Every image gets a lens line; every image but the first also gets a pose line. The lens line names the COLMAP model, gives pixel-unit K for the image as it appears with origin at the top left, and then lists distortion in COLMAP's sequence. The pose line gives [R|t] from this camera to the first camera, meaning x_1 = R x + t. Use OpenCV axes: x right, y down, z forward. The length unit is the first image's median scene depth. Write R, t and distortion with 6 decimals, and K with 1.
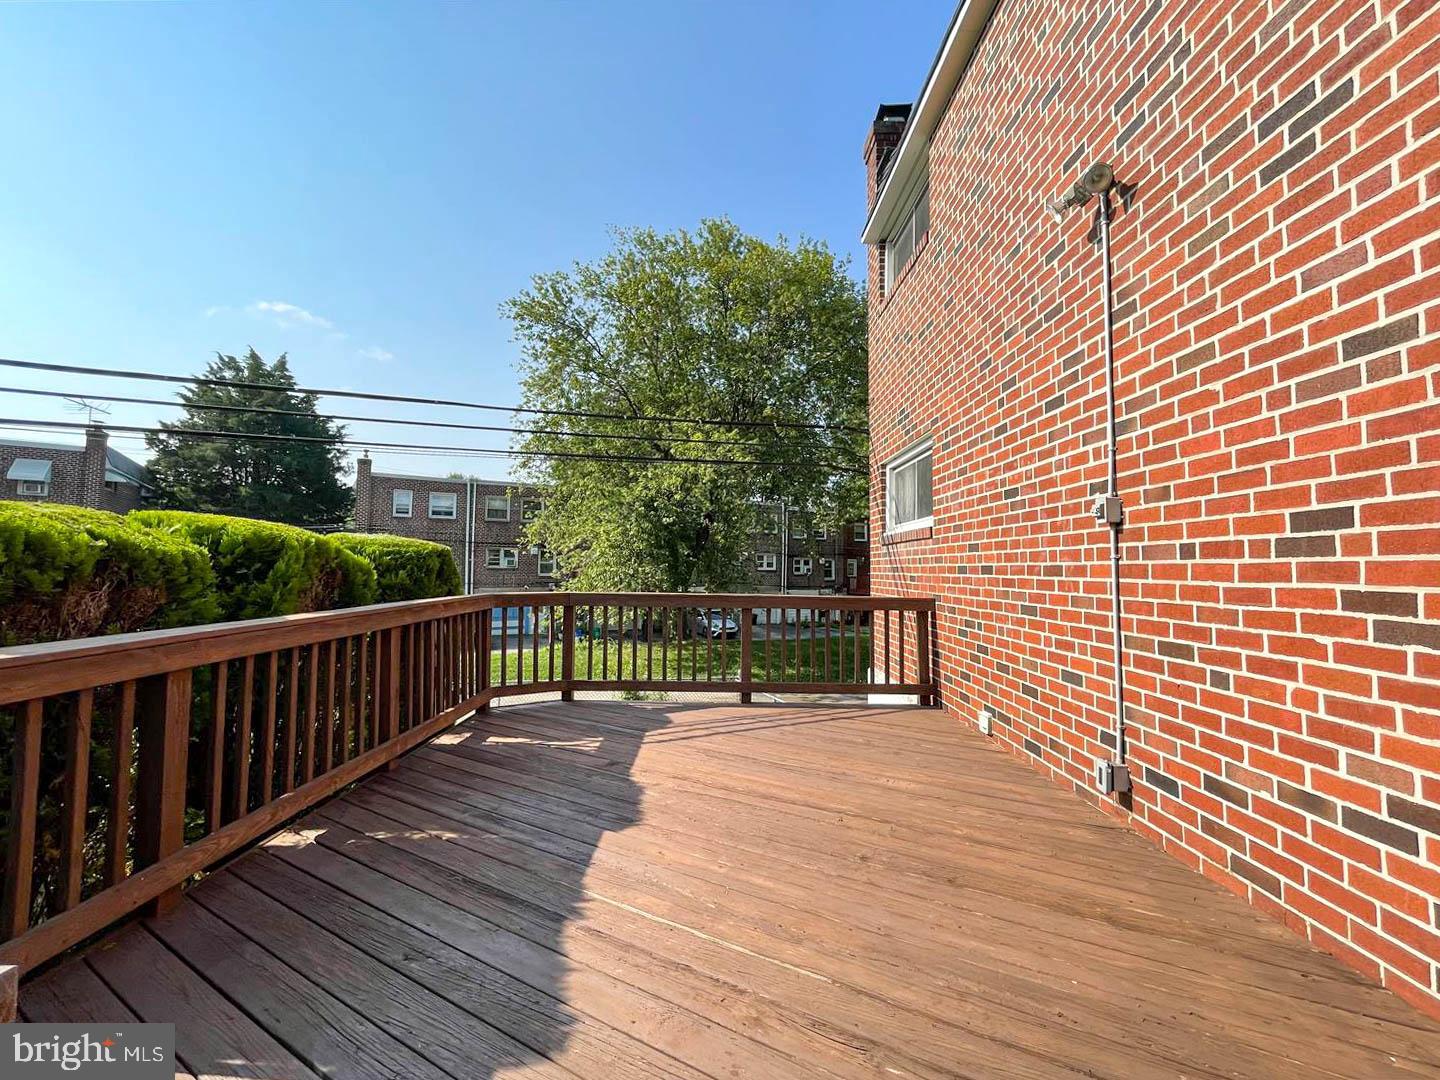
lens RADIAL K [[583.6, 0, 720.0], [0, 583.6, 540.0], [0, 0, 1]] dist [-0.000453, -0.000056]
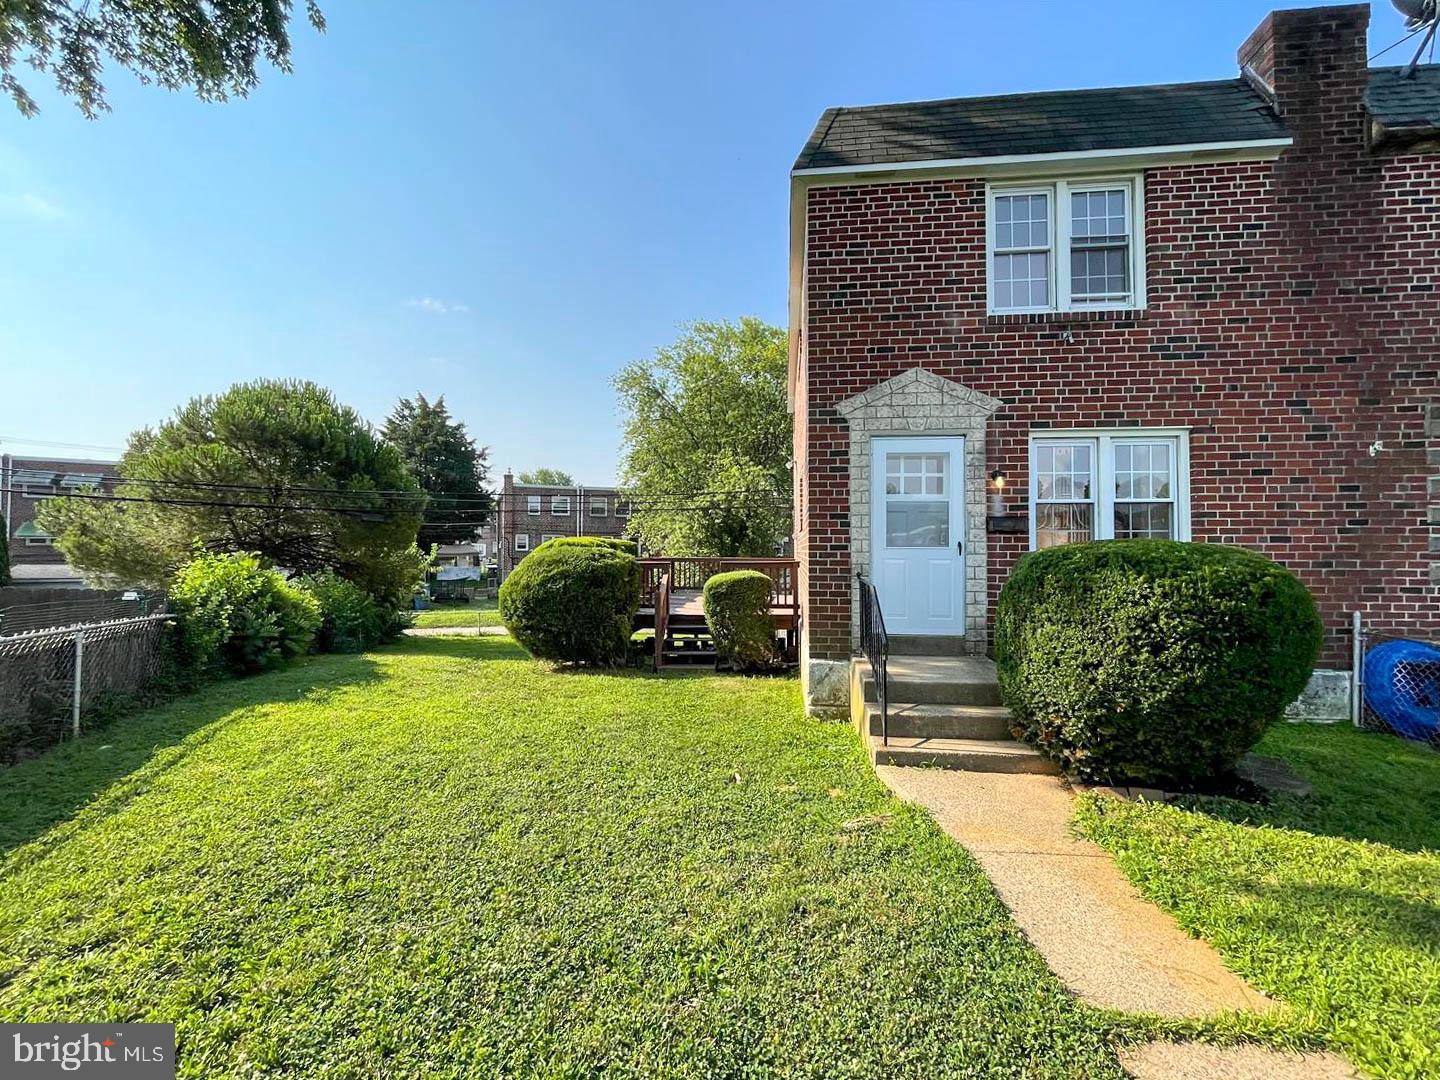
lens RADIAL K [[583.6, 0, 720.0], [0, 583.6, 540.0], [0, 0, 1]] dist [-0.000453, -0.000056]
pose [[0.994449, -0.009469, -0.104790, 0.052446], [0.013228, 0.999291, 0.035240, -0.022874], [0.104382, -0.036430, 0.993870, -0.367539]]
